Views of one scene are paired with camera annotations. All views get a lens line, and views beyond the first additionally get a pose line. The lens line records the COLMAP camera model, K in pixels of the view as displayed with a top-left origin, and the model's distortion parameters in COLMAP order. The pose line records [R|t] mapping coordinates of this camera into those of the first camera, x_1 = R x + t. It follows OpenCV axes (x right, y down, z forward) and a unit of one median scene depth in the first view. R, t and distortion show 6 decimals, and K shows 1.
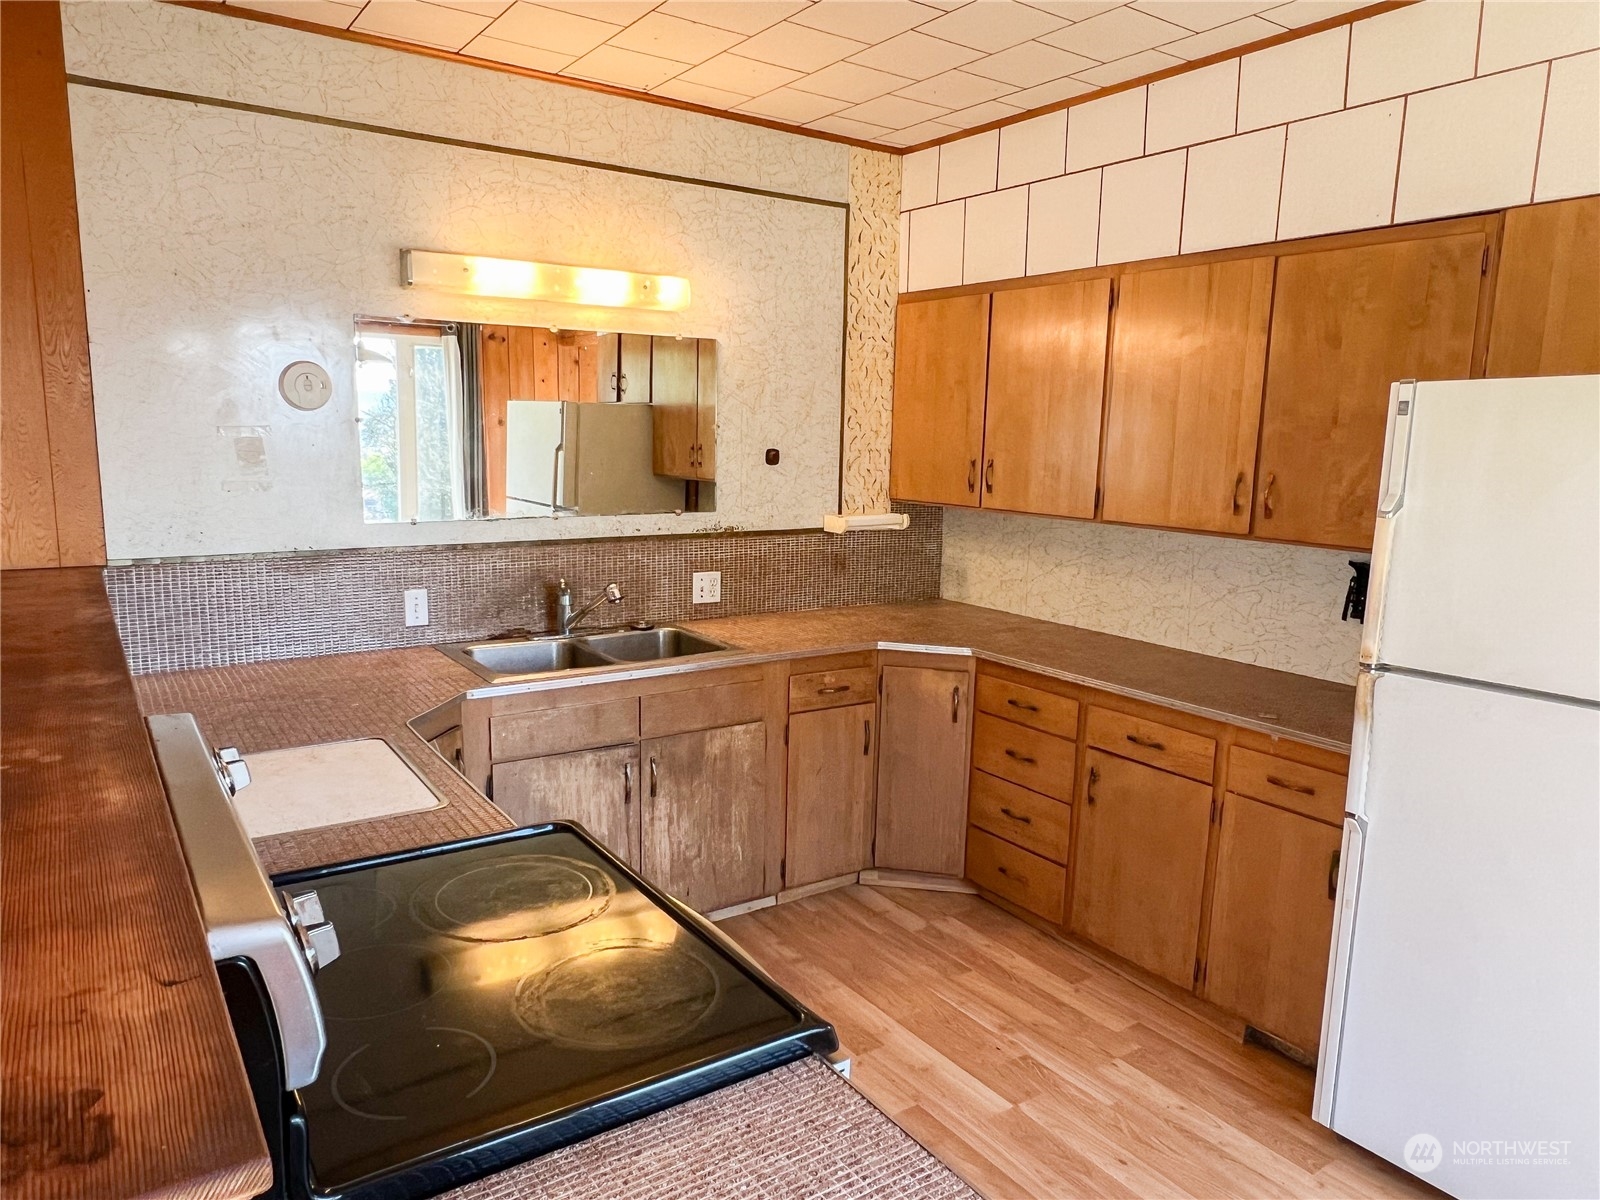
lens RADIAL K [[1054.4, 0, 836.4], [0, 1054.4, 597.8], [0, 0, 1]] dist [-0.008677, 0.006809]
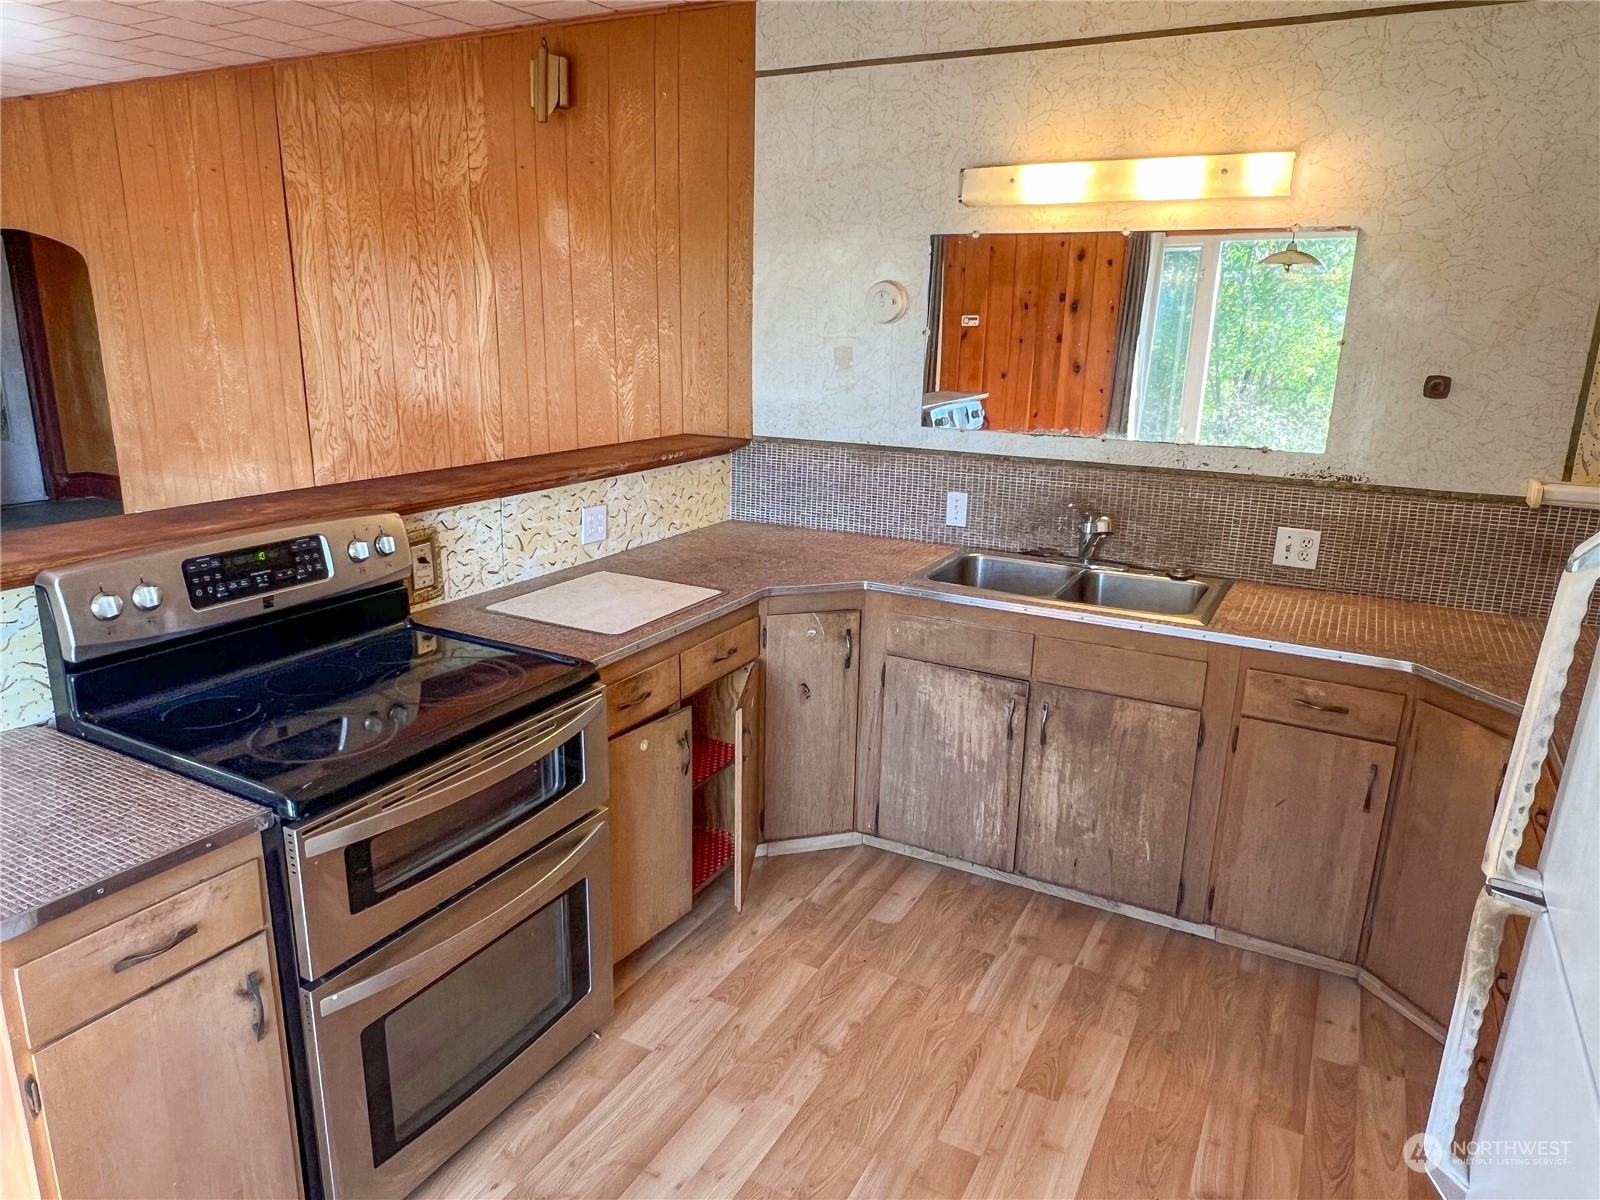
lens RADIAL K [[1054.4, 0, 802.6], [0, 1054.4, 607.2], [0, 0, 1]] dist [-0.008677, 0.006809]
pose [[0.451248, 0.223852, -0.863866, 0.489752], [-0.154880, 0.972982, 0.171224, -0.053824], [0.878855, 0.056532, 0.473727, 0.354460]]
